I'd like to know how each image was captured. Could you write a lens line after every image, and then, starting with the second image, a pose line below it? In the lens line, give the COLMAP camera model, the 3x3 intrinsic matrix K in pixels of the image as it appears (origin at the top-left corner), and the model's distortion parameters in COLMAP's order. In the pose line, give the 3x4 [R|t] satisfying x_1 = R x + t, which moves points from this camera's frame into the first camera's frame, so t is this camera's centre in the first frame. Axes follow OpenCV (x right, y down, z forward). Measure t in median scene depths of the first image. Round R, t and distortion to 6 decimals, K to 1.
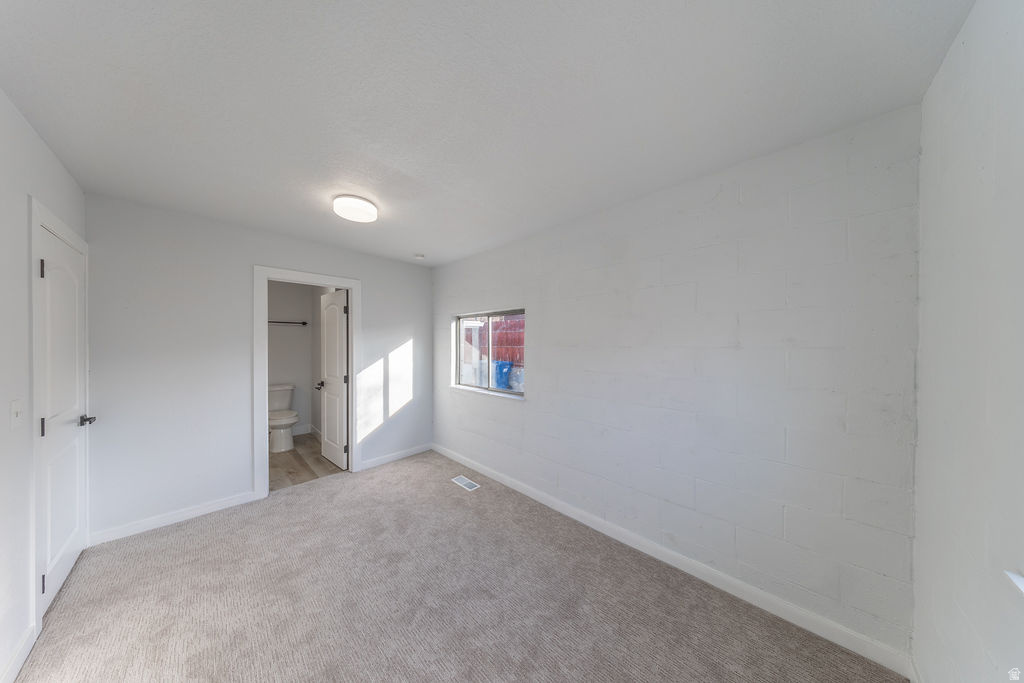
lens RADIAL K [[295.6, 0, 512.0], [0, 295.6, 341.5], [0, 0, 1]] dist [-0.001127, -0.000103]
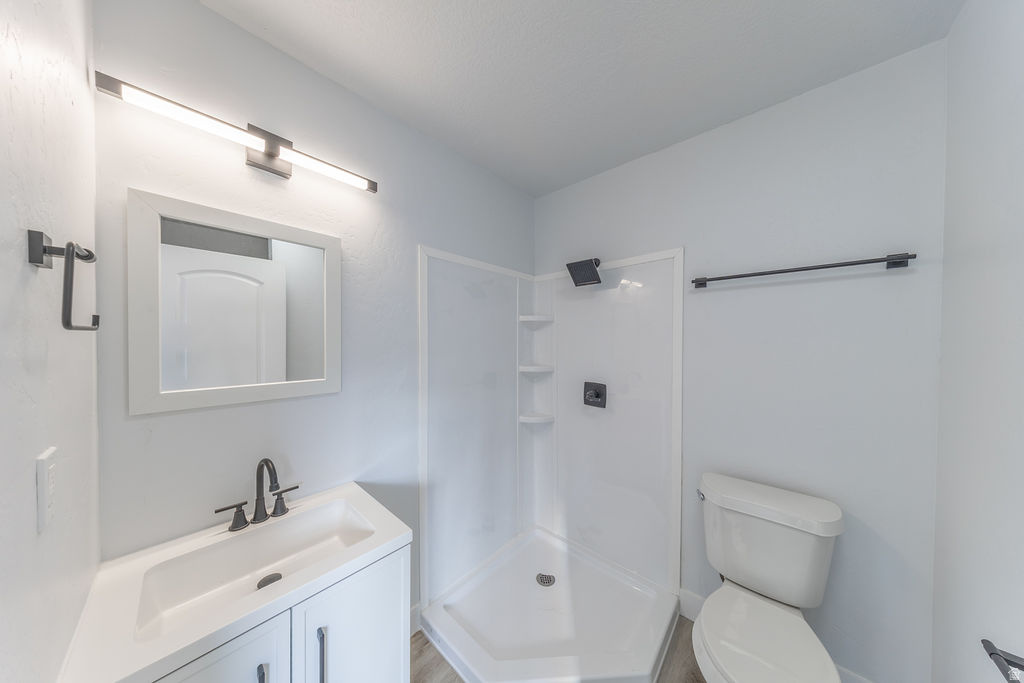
lens RADIAL K [[295.6, 0, 512.0], [0, 295.6, 341.5], [0, 0, 1]] dist [-0.001127, -0.000103]
pose [[0.015286, -0.000212, -0.999883, -0.477357], [-0.002362, 0.999997, -0.000248, 0.002375], [0.999880, 0.002365, 0.015285, 0.695748]]
